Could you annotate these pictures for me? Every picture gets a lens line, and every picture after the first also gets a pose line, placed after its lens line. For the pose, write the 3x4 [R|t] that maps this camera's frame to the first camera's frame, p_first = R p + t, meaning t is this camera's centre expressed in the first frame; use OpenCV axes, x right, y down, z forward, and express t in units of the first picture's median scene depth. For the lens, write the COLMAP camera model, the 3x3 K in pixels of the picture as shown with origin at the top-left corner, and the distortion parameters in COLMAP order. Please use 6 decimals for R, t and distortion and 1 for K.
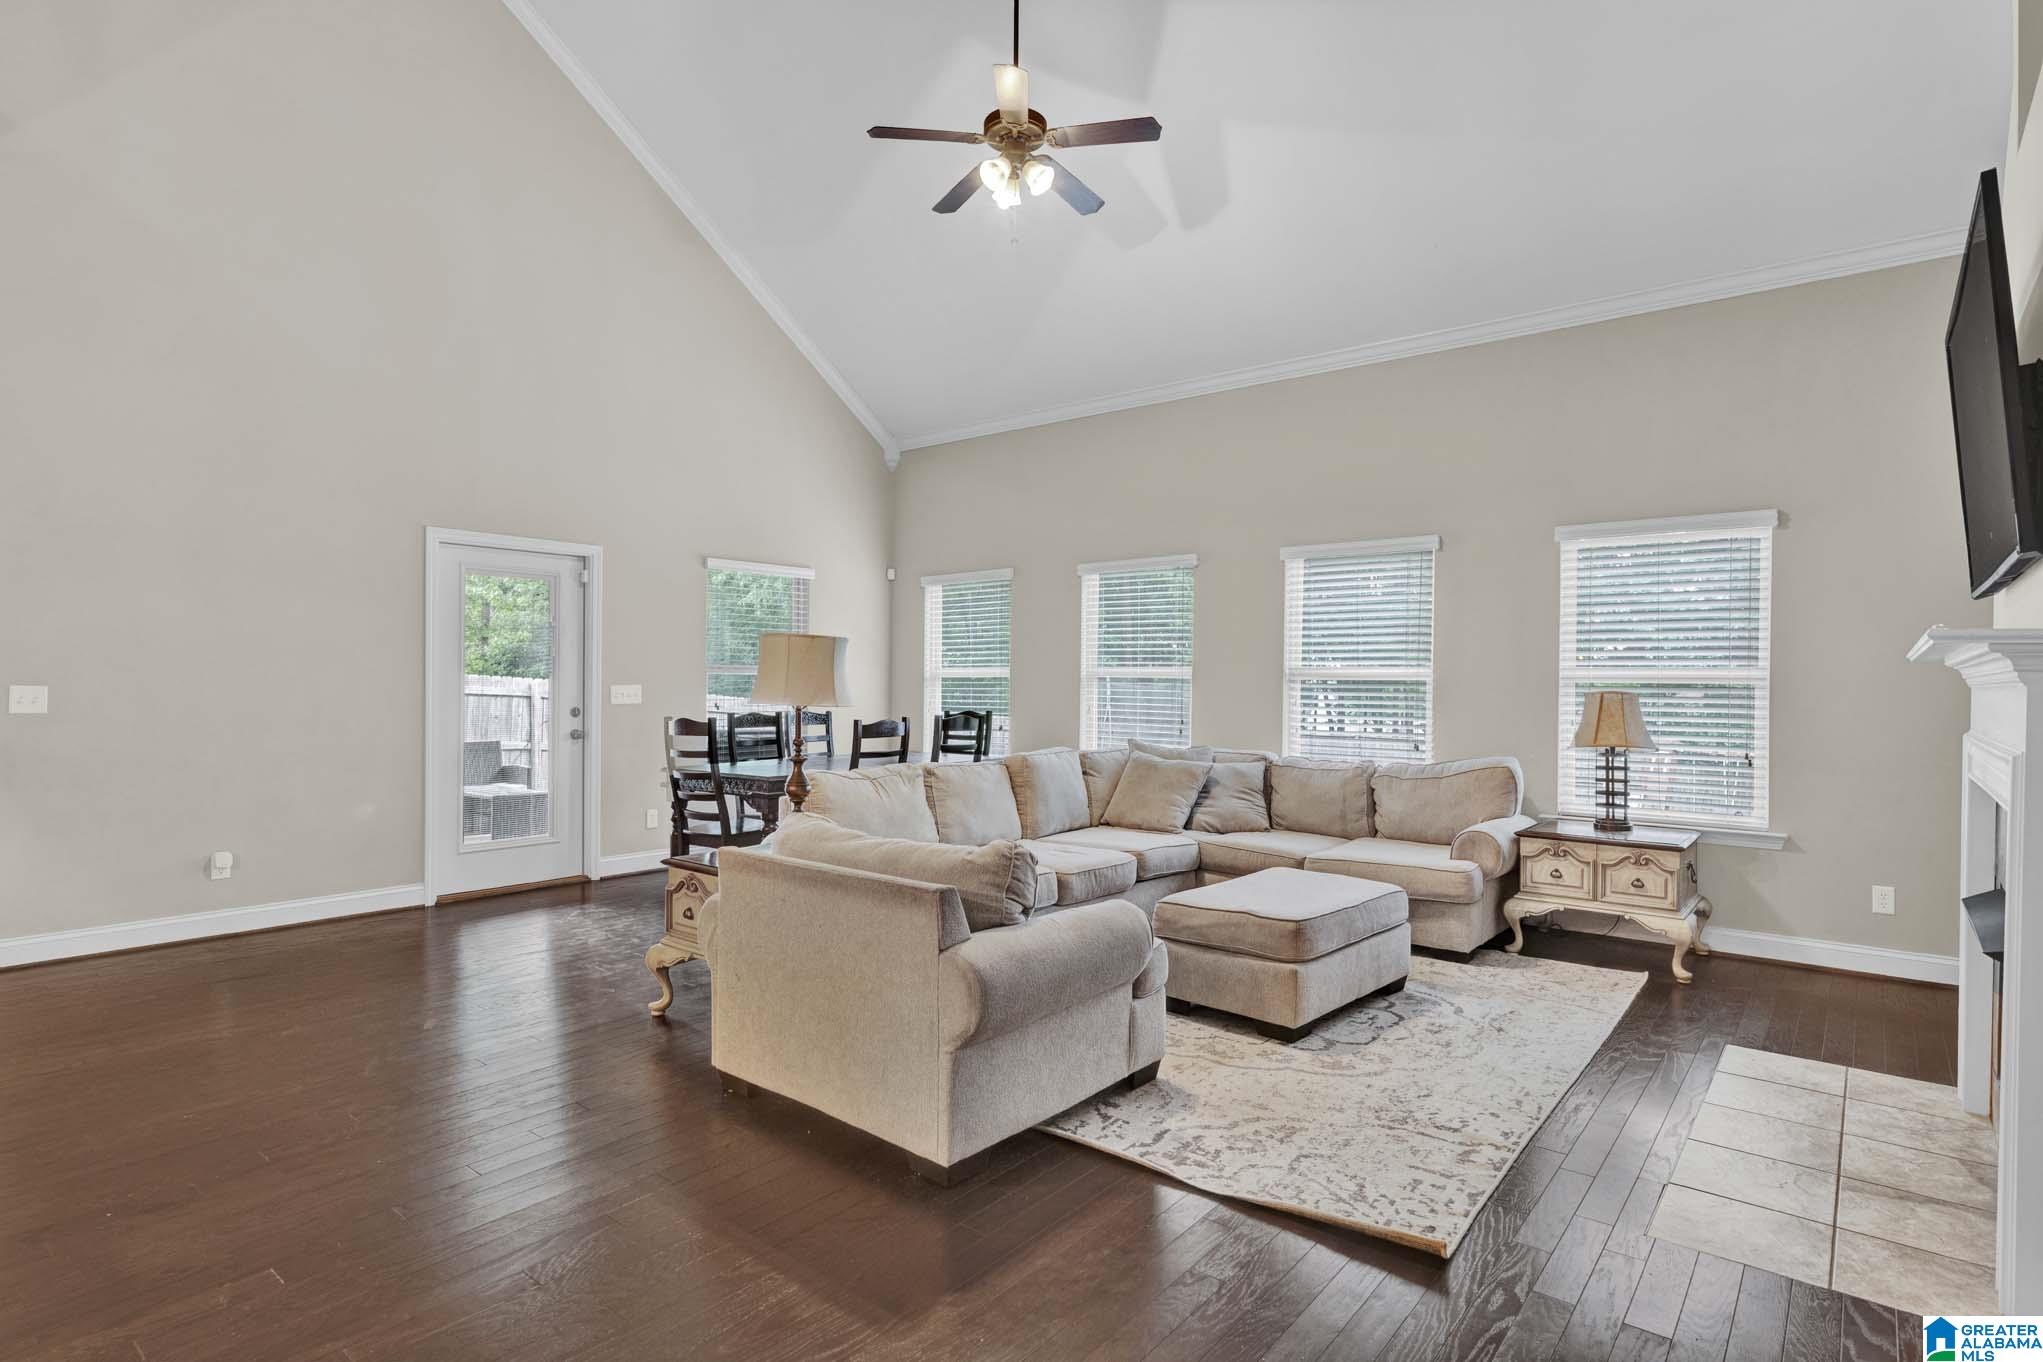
lens RADIAL K [[1050.6, 0, 1023.6], [0, 1050.6, 681.3], [0, 0, 1]] dist [-0.001251, 0.000067]
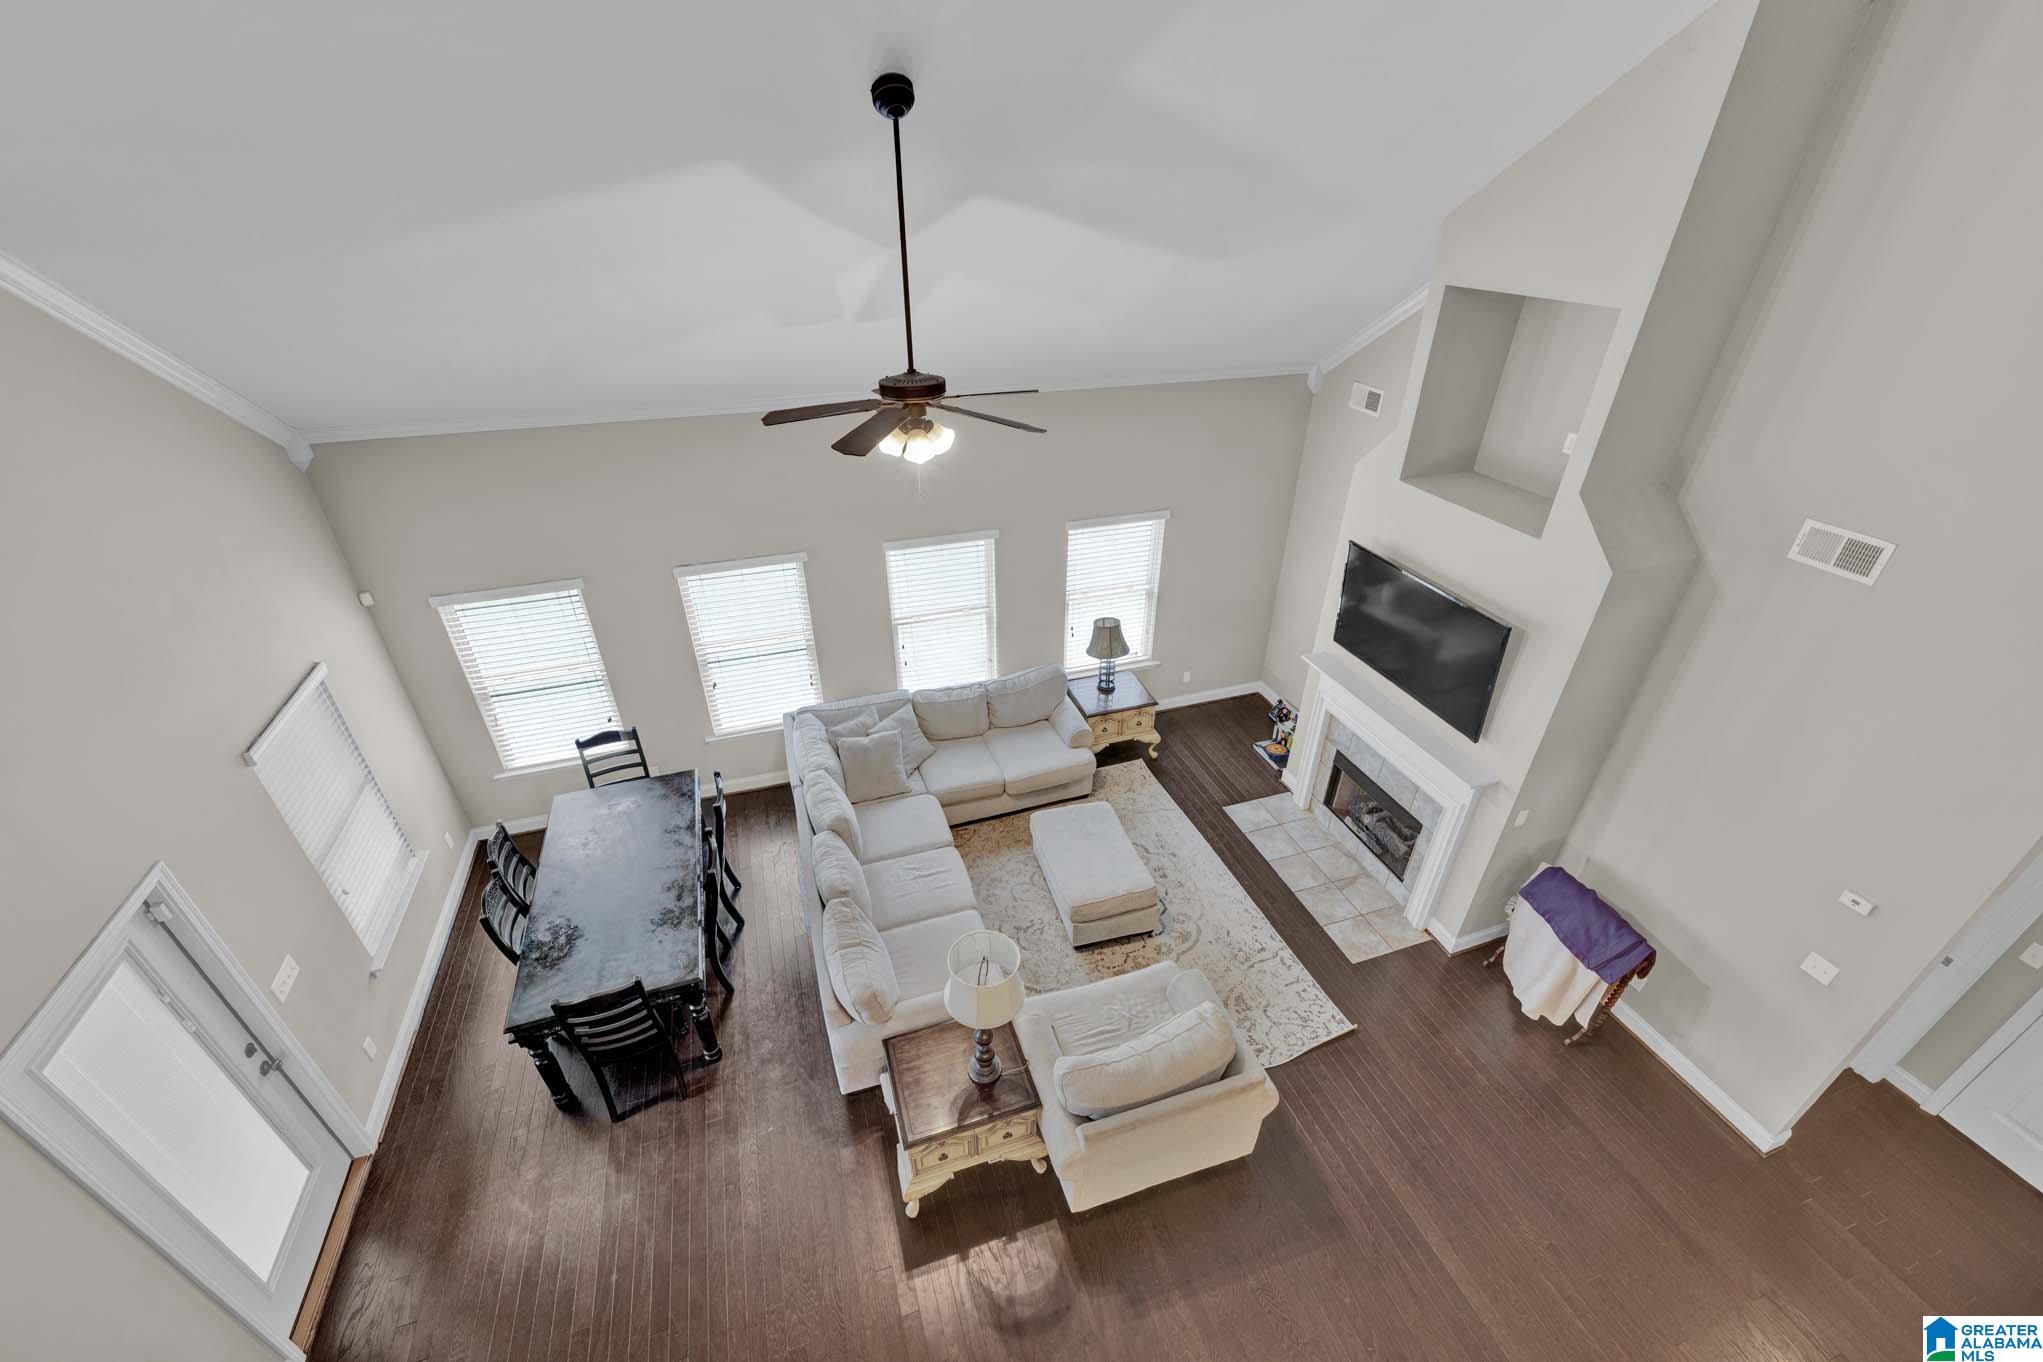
lens RADIAL K [[806.4, 0, 1020.4], [0, 806.4, 686.0], [0, 0, 1]] dist [-0.001630, -0.000085]
pose [[0.536768, -0.454386, 0.710924, -0.597388], [0.000313, 0.842704, 0.538377, -0.693827], [-0.843730, -0.288761, 0.452479, 0.512548]]
